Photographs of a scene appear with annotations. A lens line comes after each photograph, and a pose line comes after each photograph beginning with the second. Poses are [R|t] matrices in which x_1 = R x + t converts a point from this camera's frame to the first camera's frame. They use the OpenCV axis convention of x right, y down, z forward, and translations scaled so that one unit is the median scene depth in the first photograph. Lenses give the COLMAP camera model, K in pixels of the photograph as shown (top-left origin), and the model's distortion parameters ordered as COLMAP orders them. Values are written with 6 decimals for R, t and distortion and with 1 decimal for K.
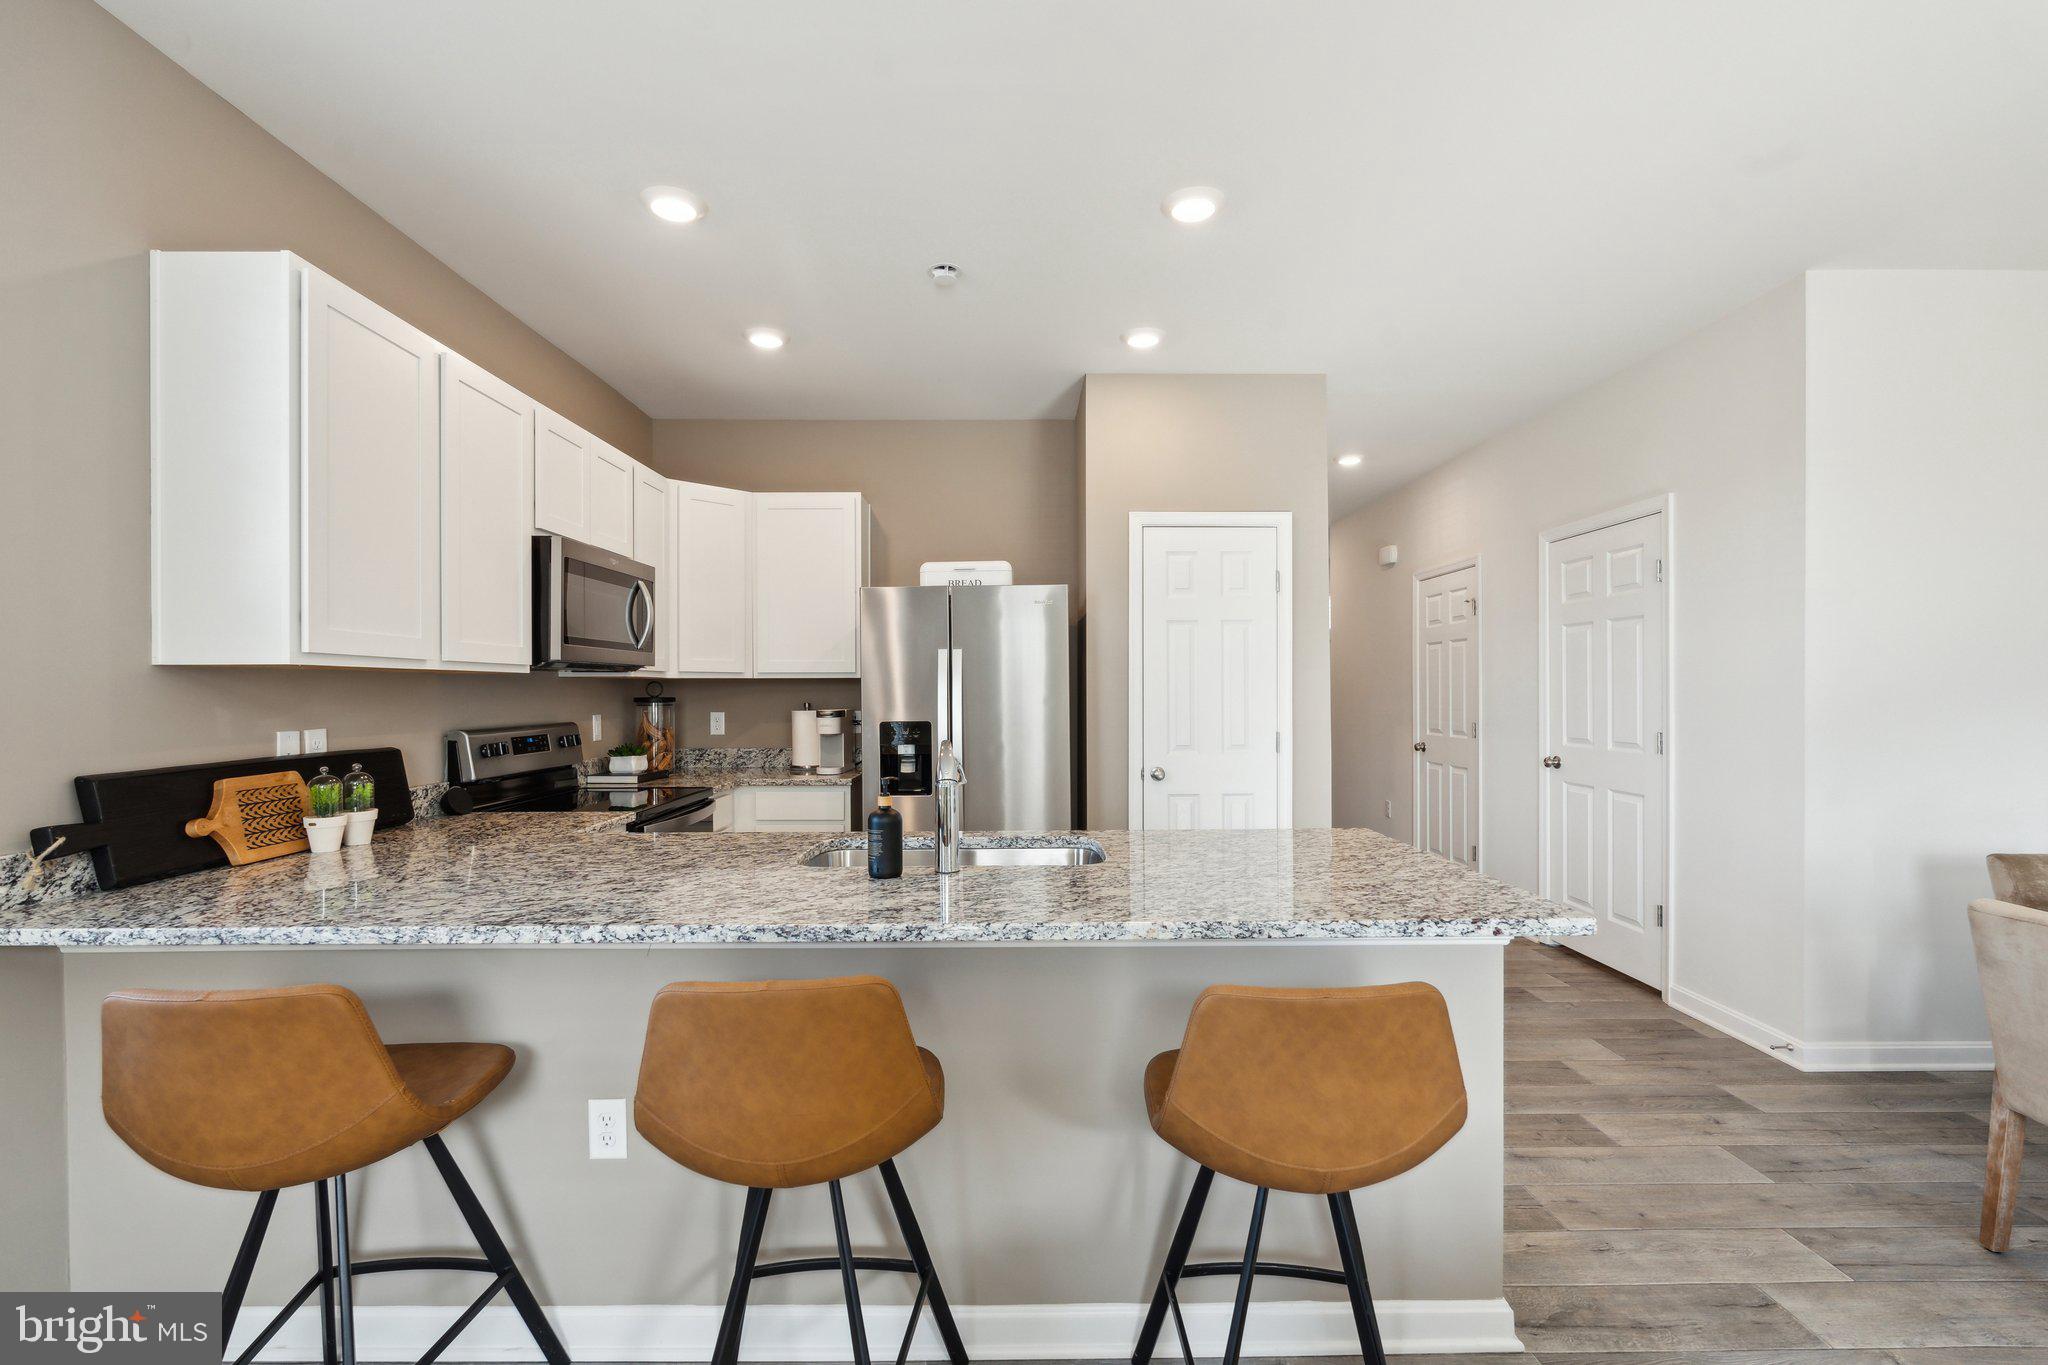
lens RADIAL K [[887.5, 0, 1015.8], [0, 887.5, 694.2], [0, 0, 1]] dist [-0.001450, -0.000071]
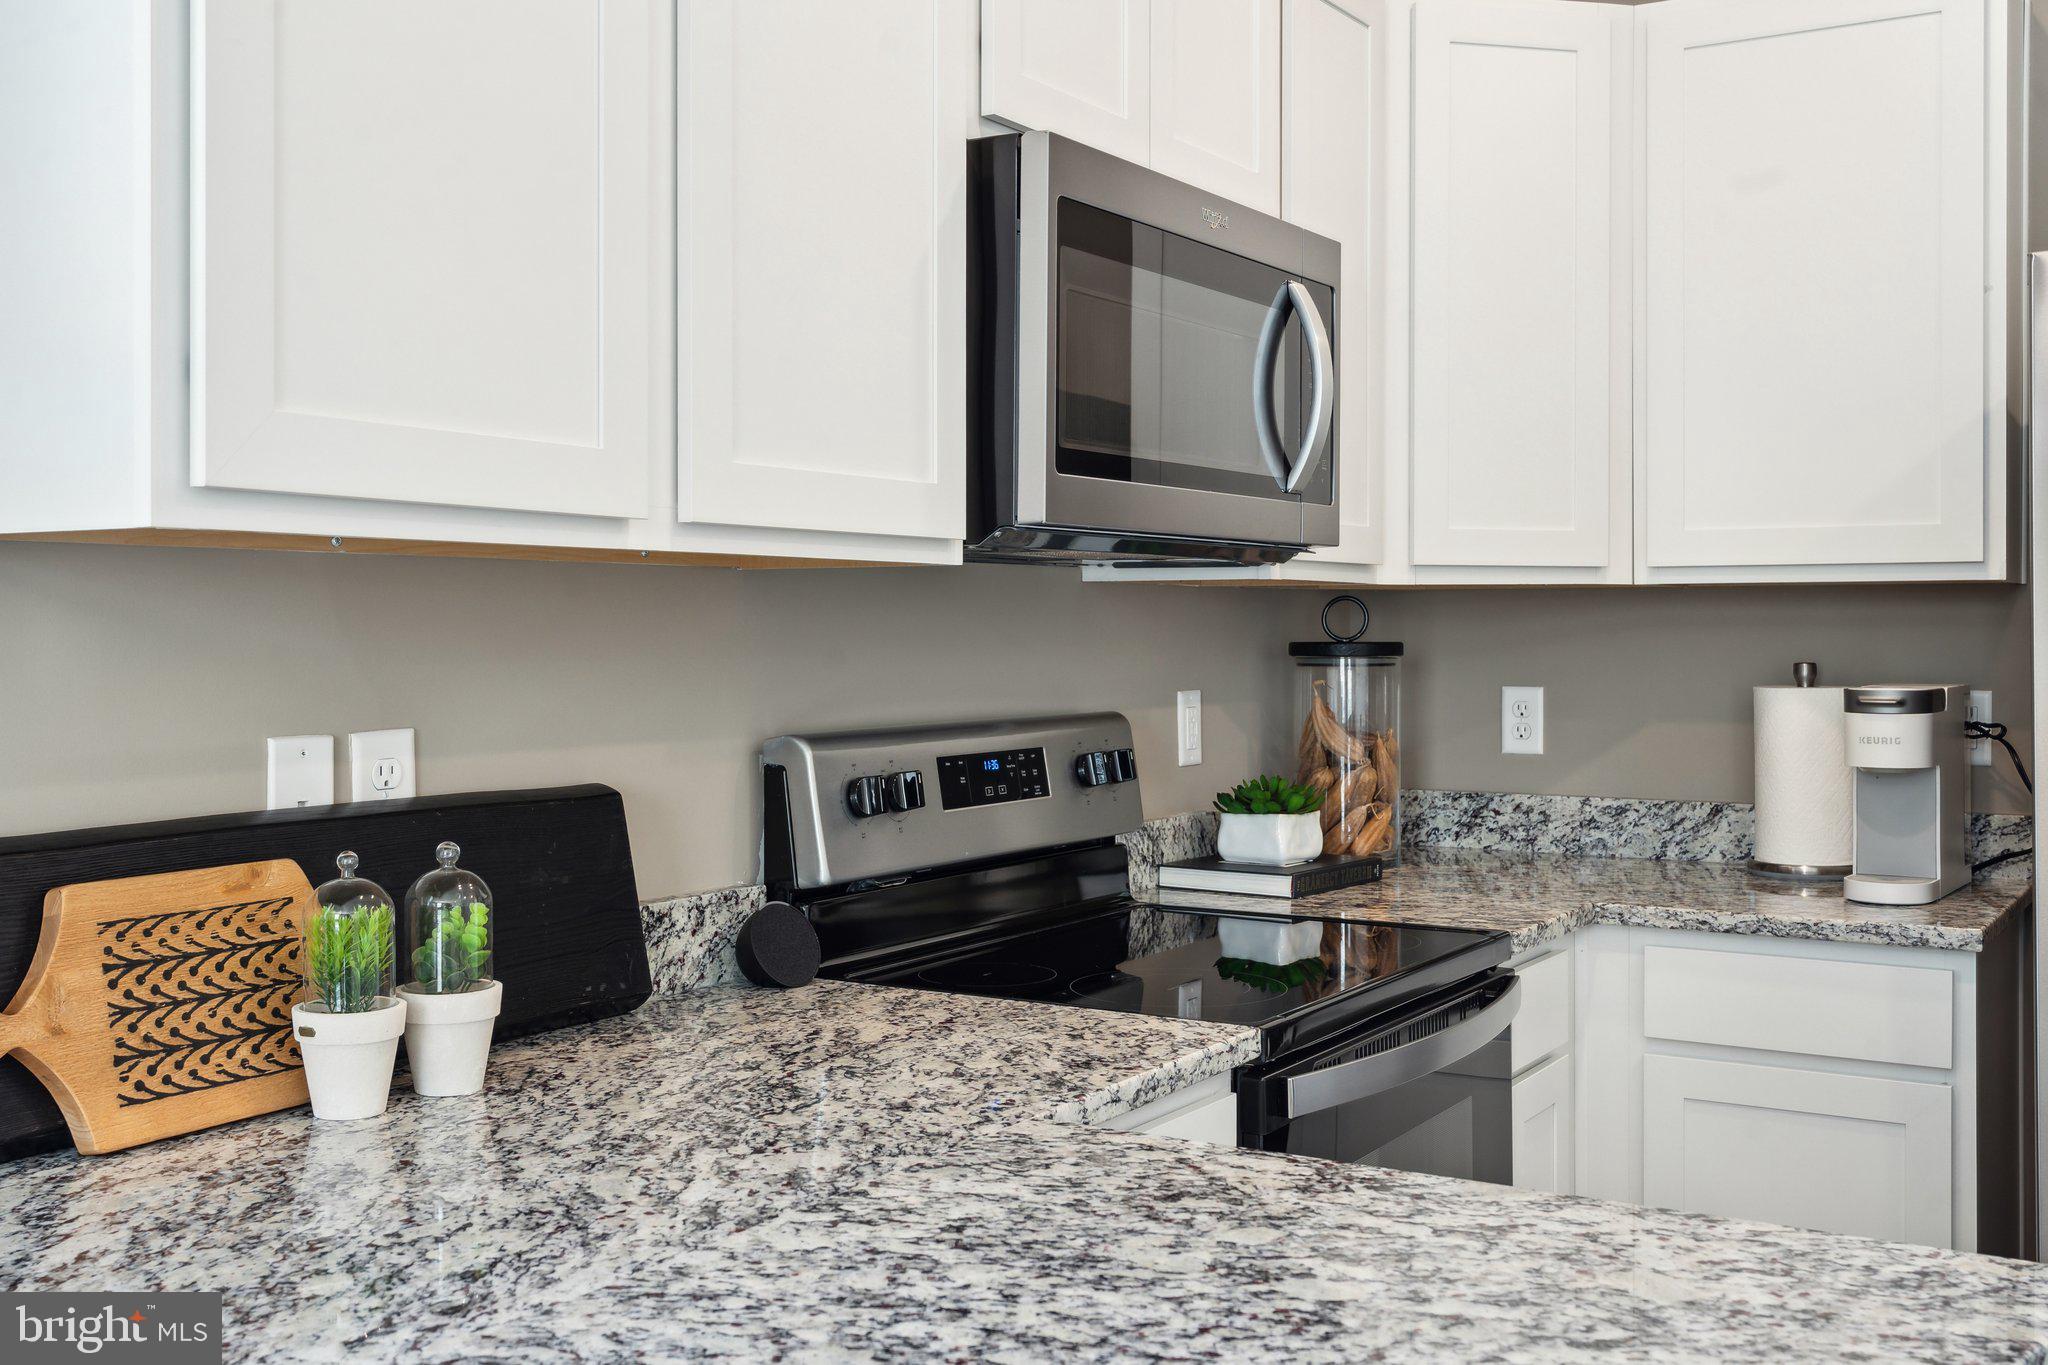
lens RADIAL K [[2061.3, 0, 1015.3], [0, 2061.3, 630.1], [0, 0, 1]] dist [0.006244, 0.003681]
pose [[0.846282, 0.003193, -0.532726, -0.127900], [-0.004335, 0.999990, -0.000892, 0.000361], [0.532718, 0.003065, 0.846287, 0.363564]]
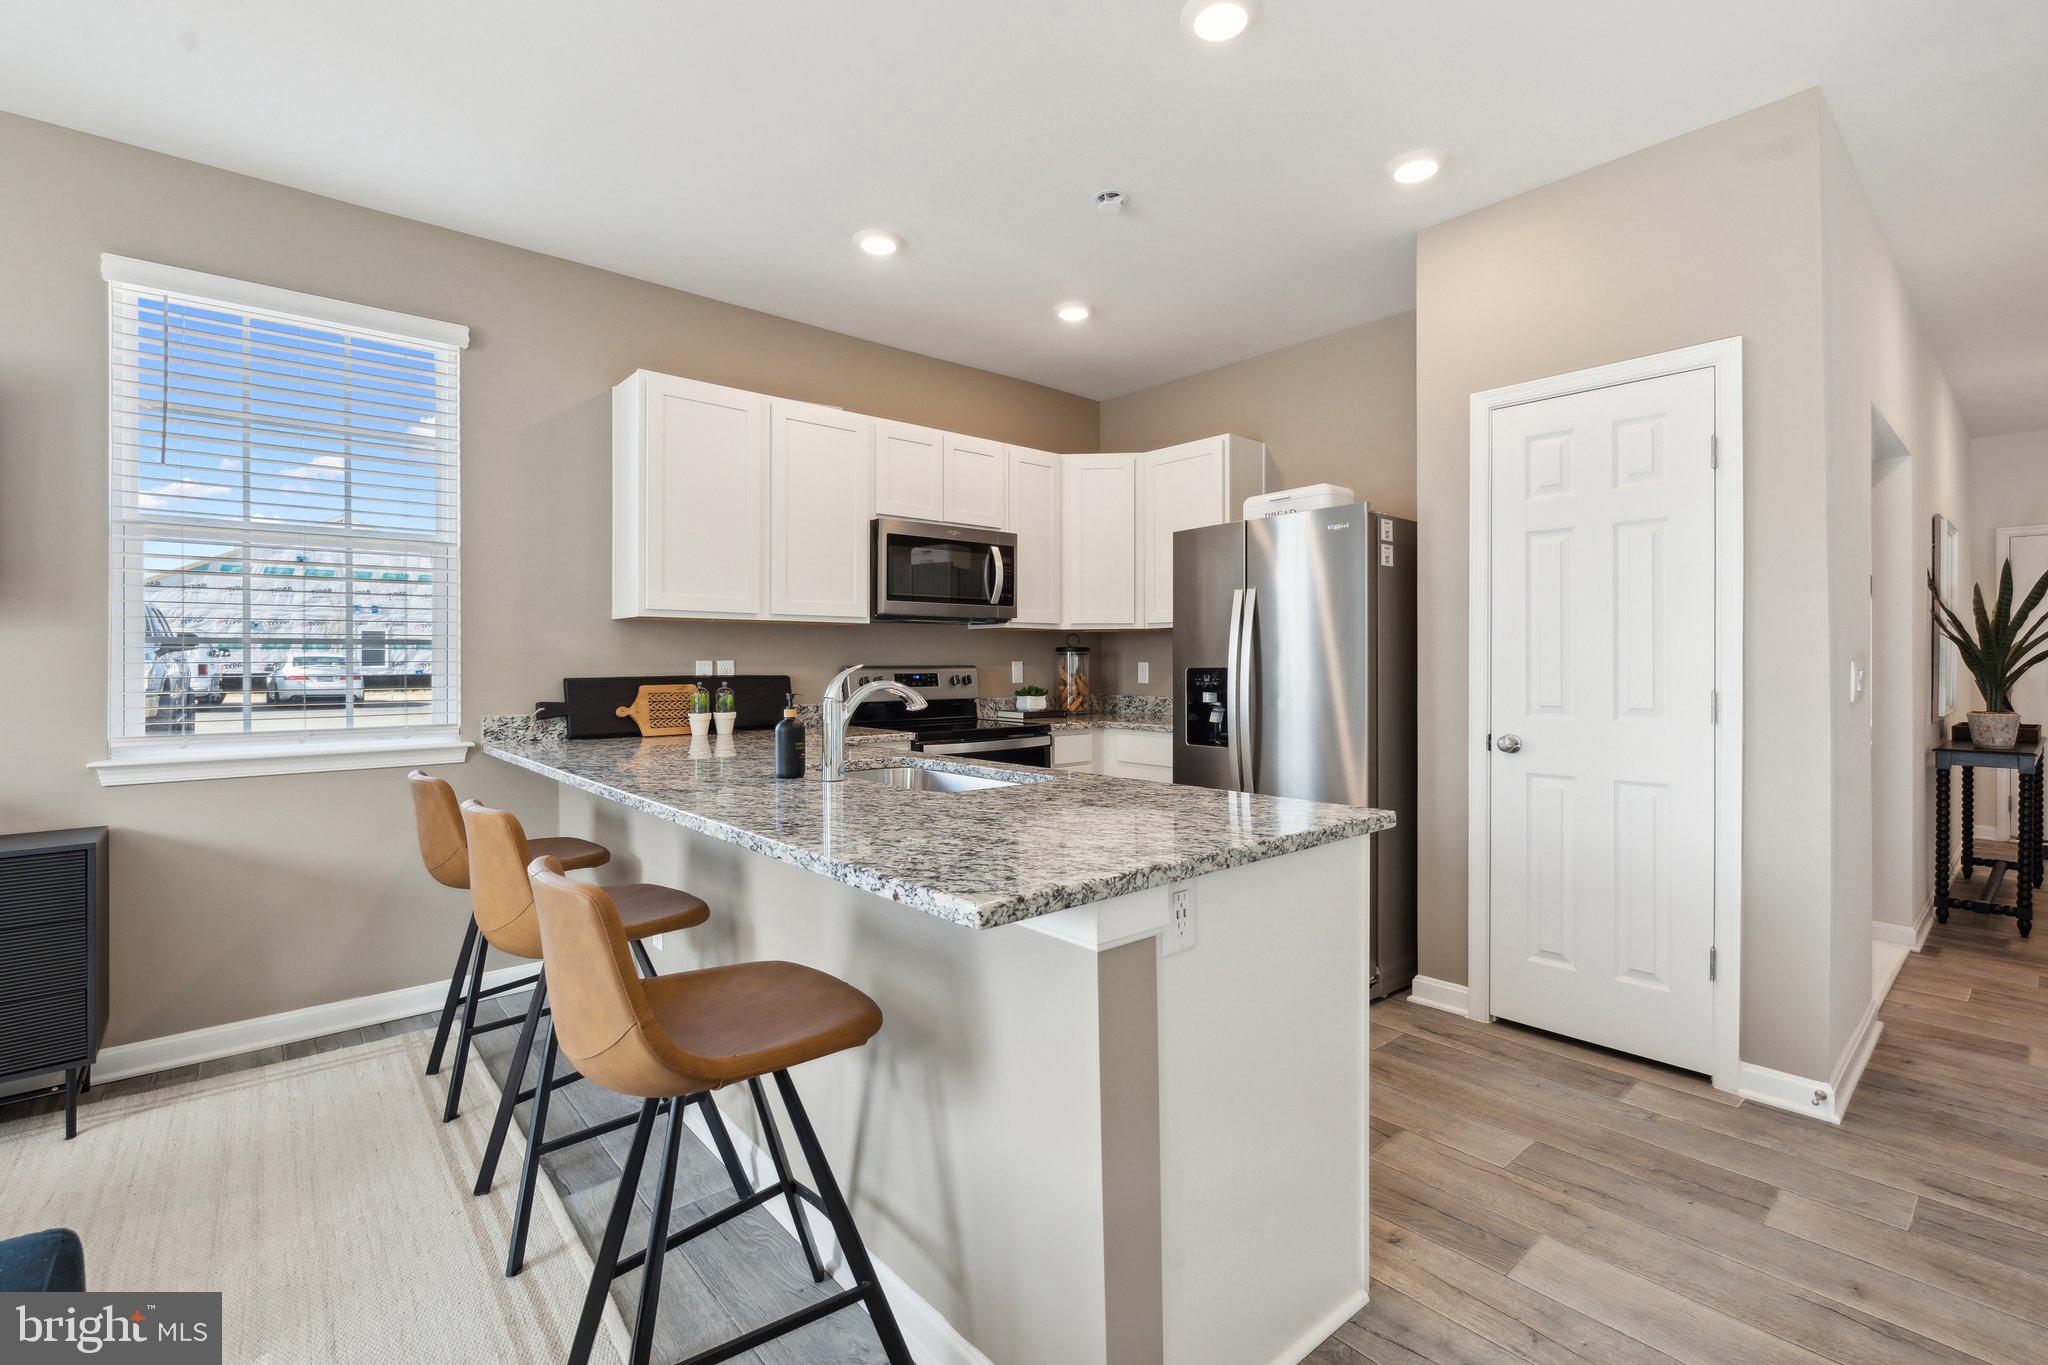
lens RADIAL K [[898.7, 0, 1024.7], [0, 898.7, 645.8], [0, 0, 1]] dist [-0.000217, 0.000010]
pose [[0.655956, -0.010555, -0.754725, 0.598475], [-0.004598, 0.999828, -0.017979, 0.032202], [0.754785, 0.015263, 0.655795, 0.283795]]
